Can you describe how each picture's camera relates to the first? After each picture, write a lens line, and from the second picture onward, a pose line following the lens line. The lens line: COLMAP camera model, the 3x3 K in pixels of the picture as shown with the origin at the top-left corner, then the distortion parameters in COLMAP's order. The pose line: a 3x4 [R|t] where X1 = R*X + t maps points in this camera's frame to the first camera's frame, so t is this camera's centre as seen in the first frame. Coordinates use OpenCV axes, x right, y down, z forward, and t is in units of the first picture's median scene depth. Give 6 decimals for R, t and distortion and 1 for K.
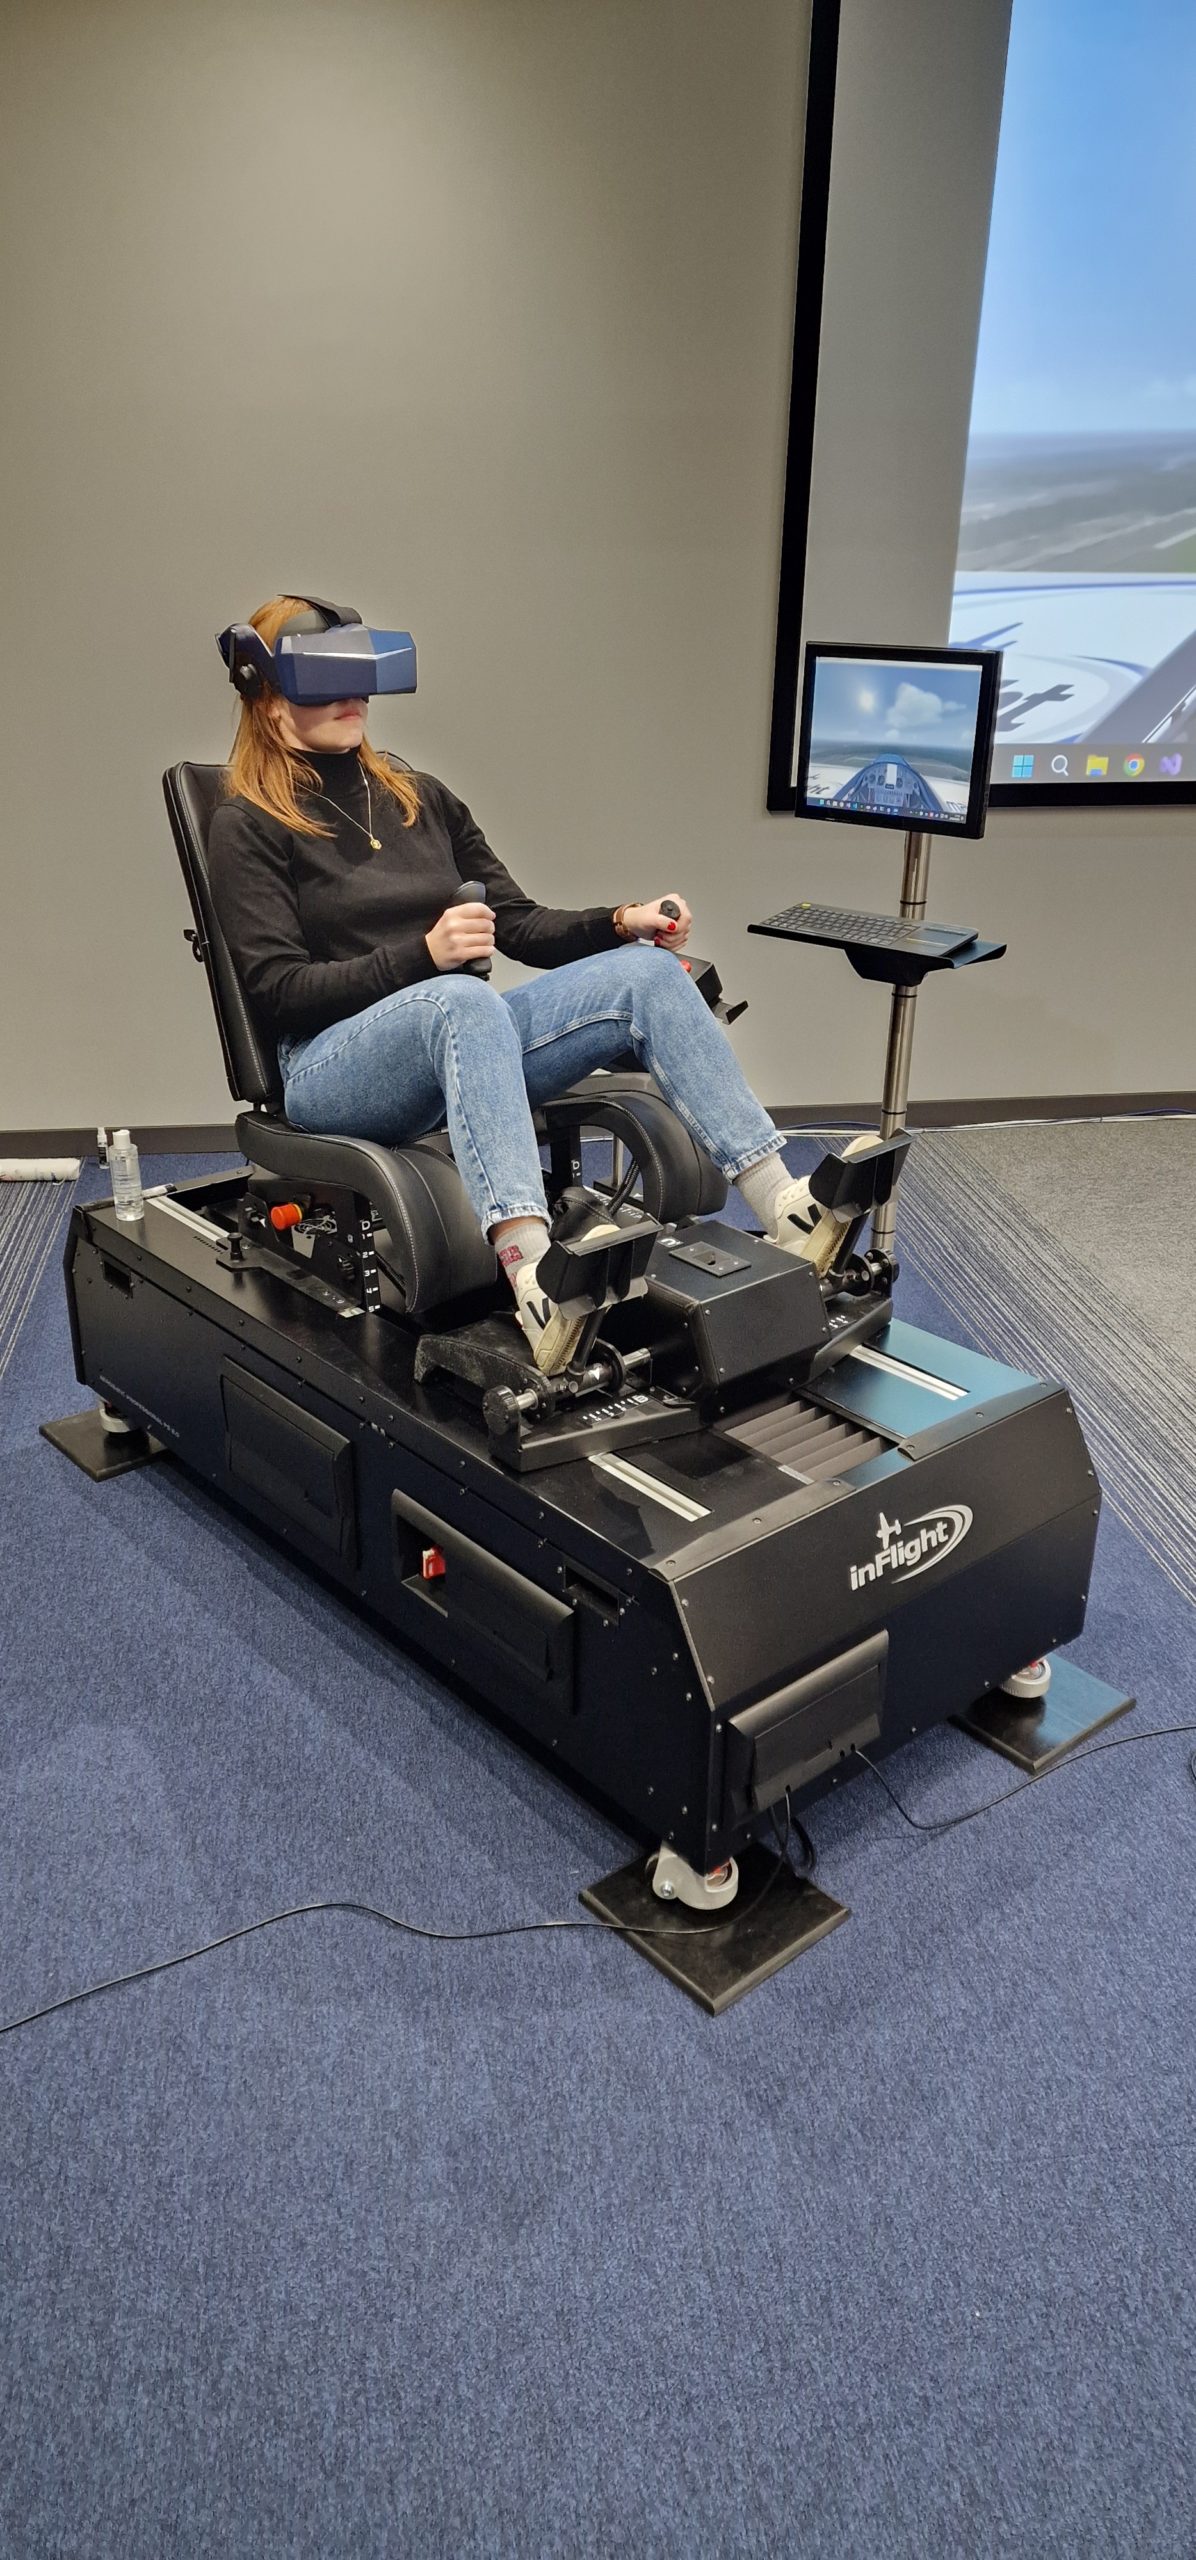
lens RADIAL K [[1680.9, 0, 598.0], [0, 1680.9, 1280.0], [0, 0, 1]] dist [0.064849, -0.052954]
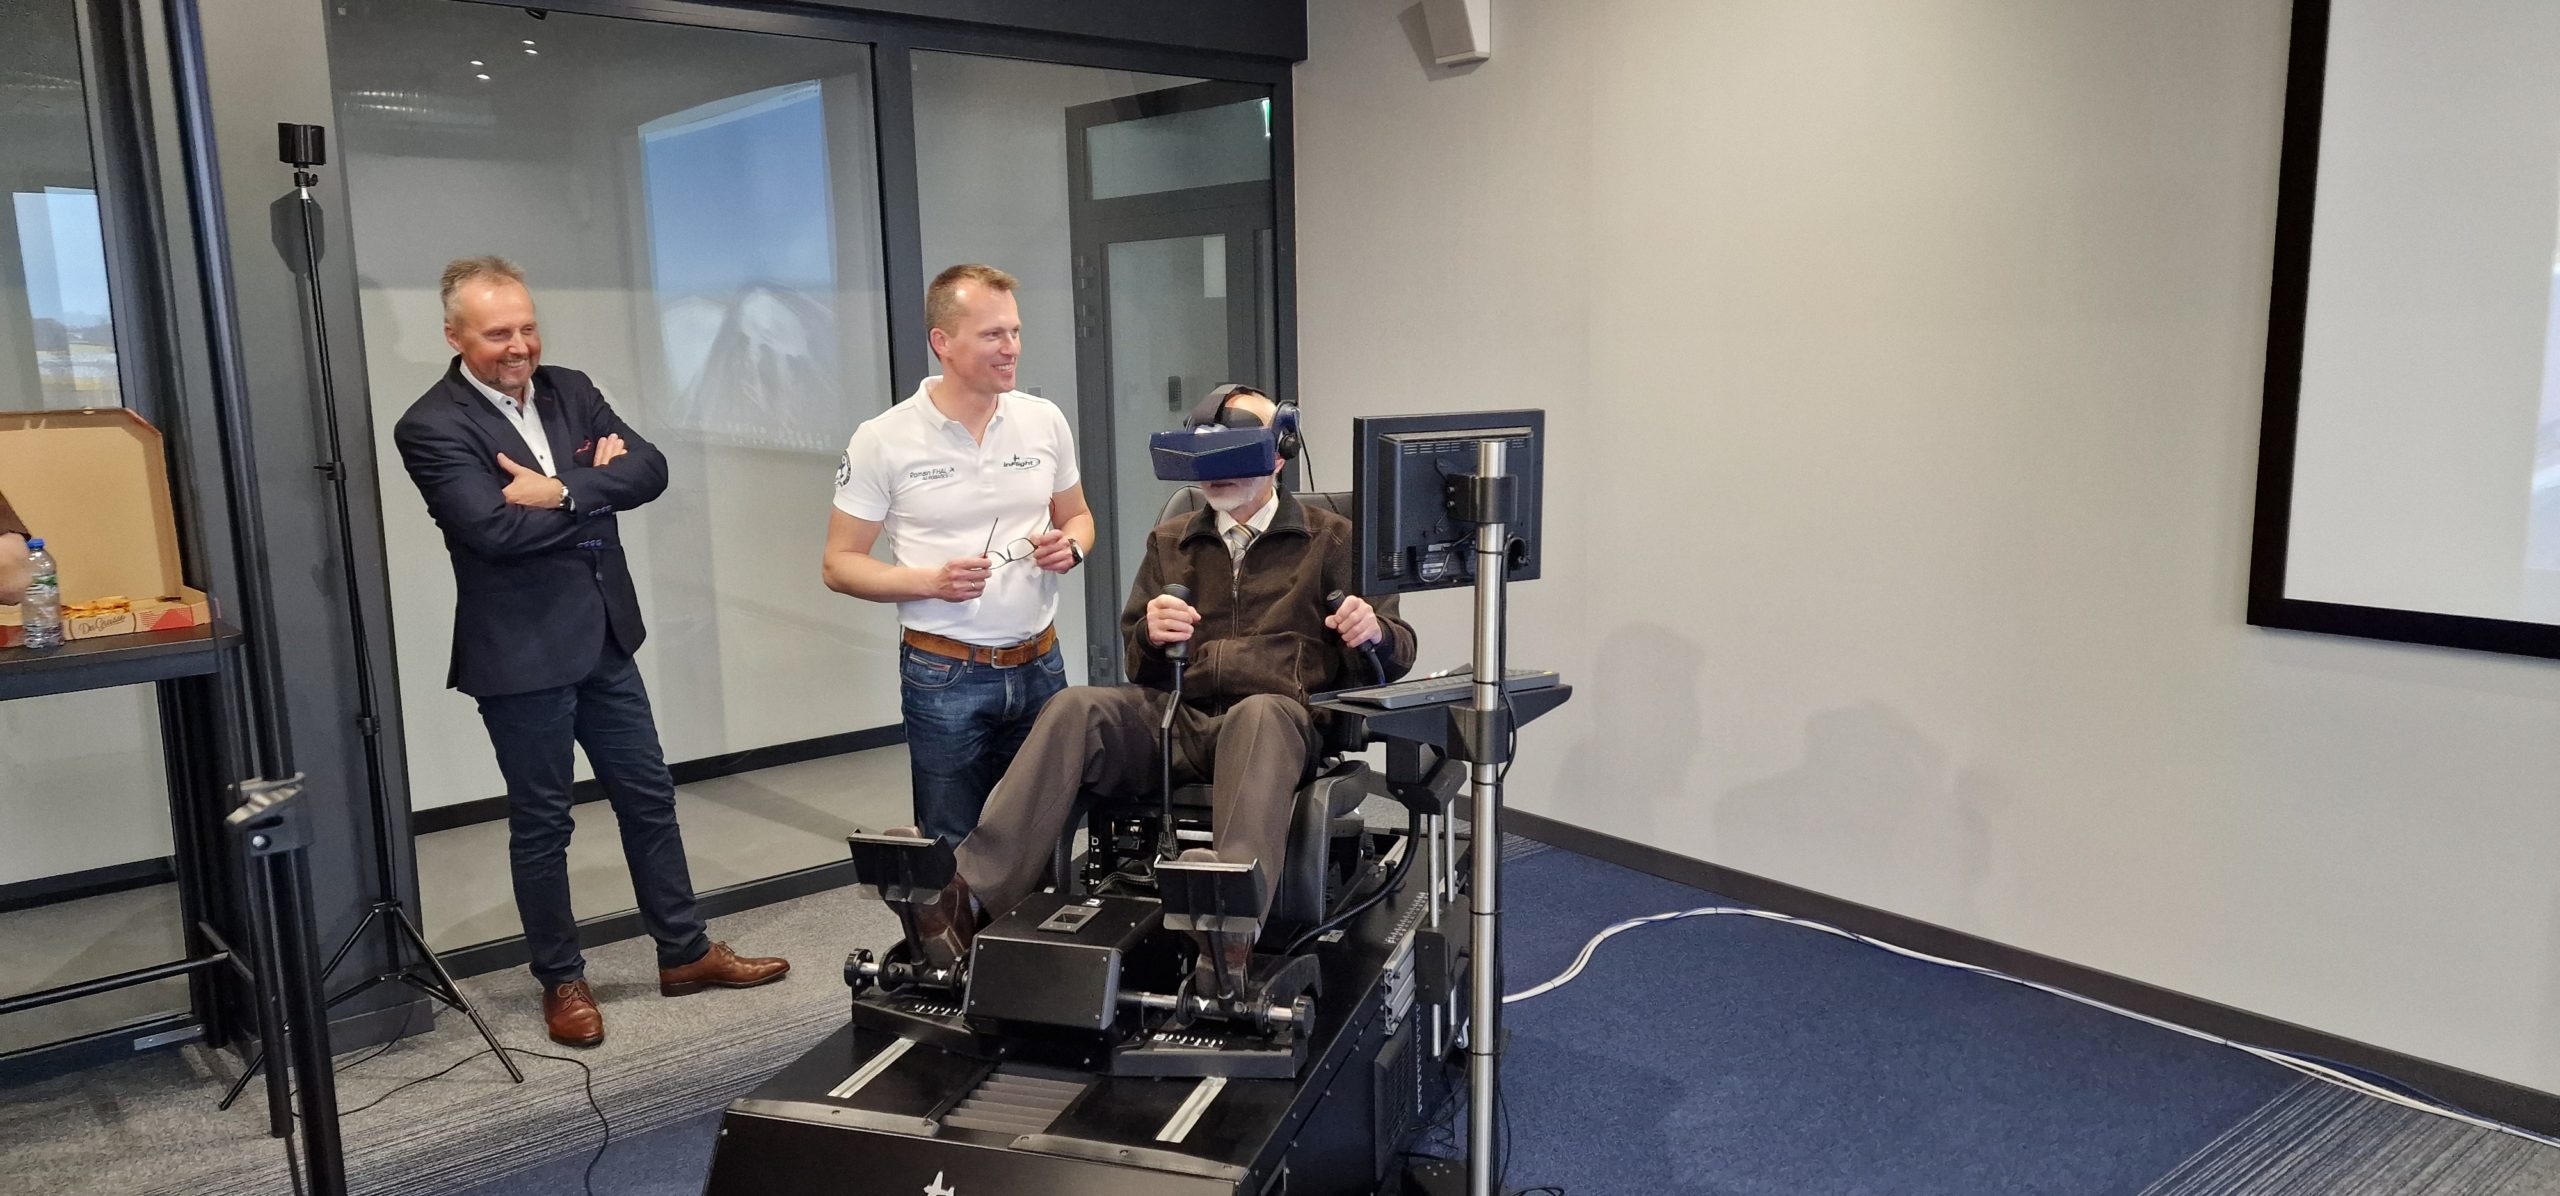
lens RADIAL K [[1668.5, 0, 1301.6], [0, 1668.5, 590.8], [0, 0, 1]] dist [0.050364, -0.001280]
pose [[0.512446, 0.105769, -0.852181, 1.111069], [-0.323341, 0.943113, -0.077381, -0.204120], [0.795519, 0.315198, 0.517494, 0.548621]]
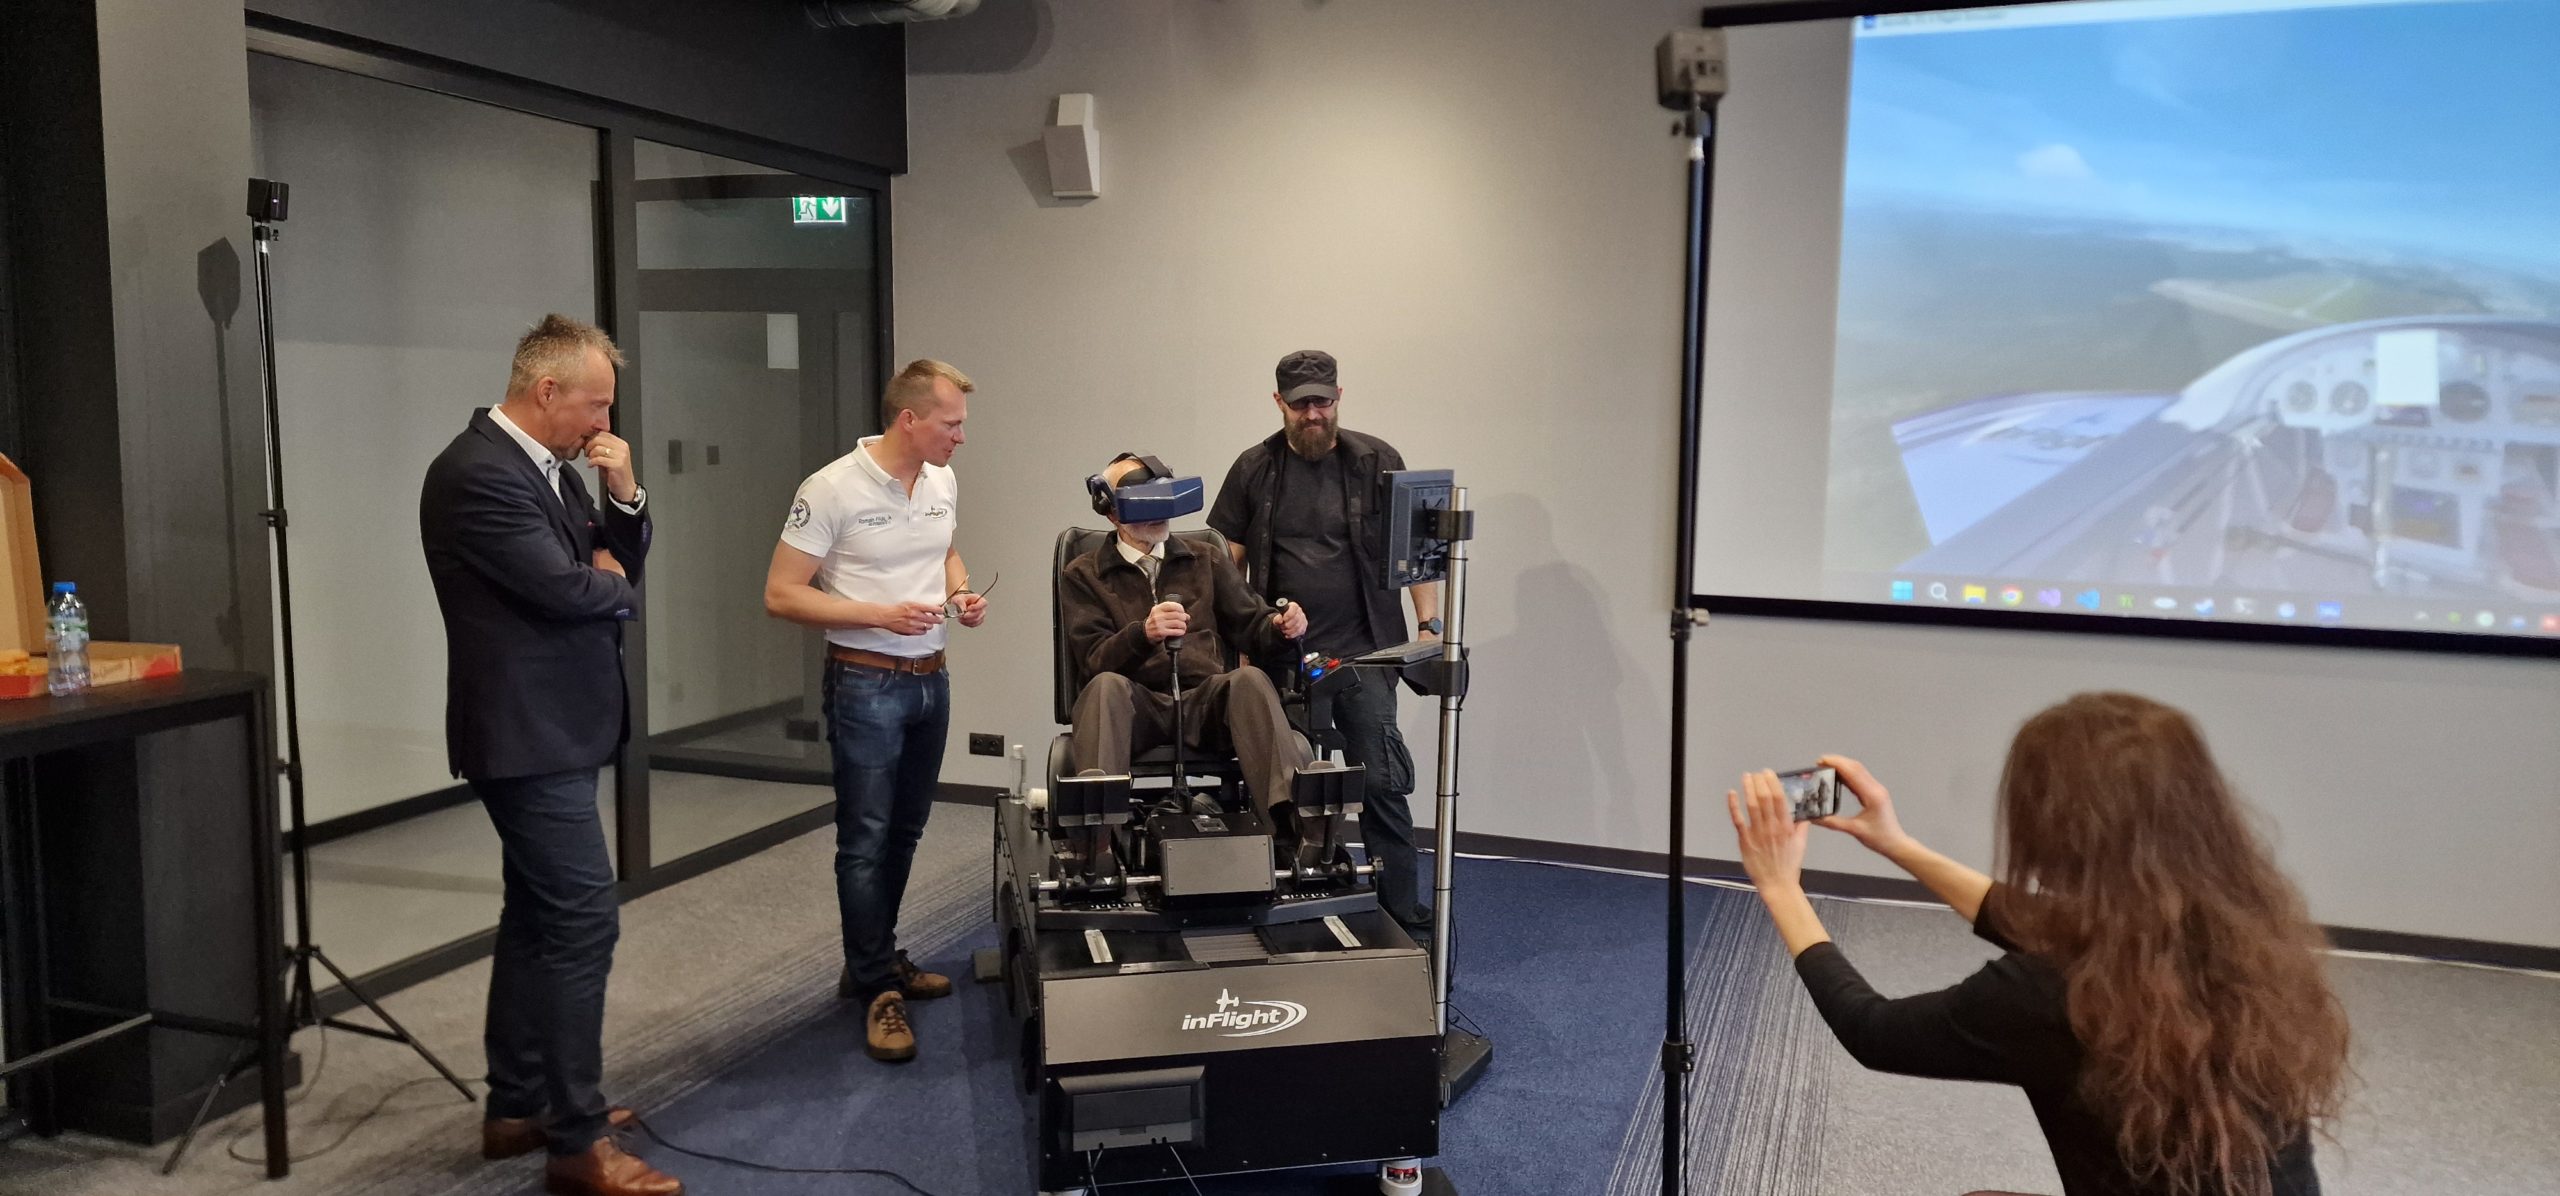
lens RADIAL K [[1669.4, 0, 1283.6], [0, 1669.4, 570.1], [0, 0, 1]] dist [0.074682, -0.053940]
pose [[0.883835, 0.043900, -0.465734, 0.869659], [-0.191852, 0.942024, -0.275288, 0.182726], [0.426647, 0.332661, 0.841016, -0.352793]]
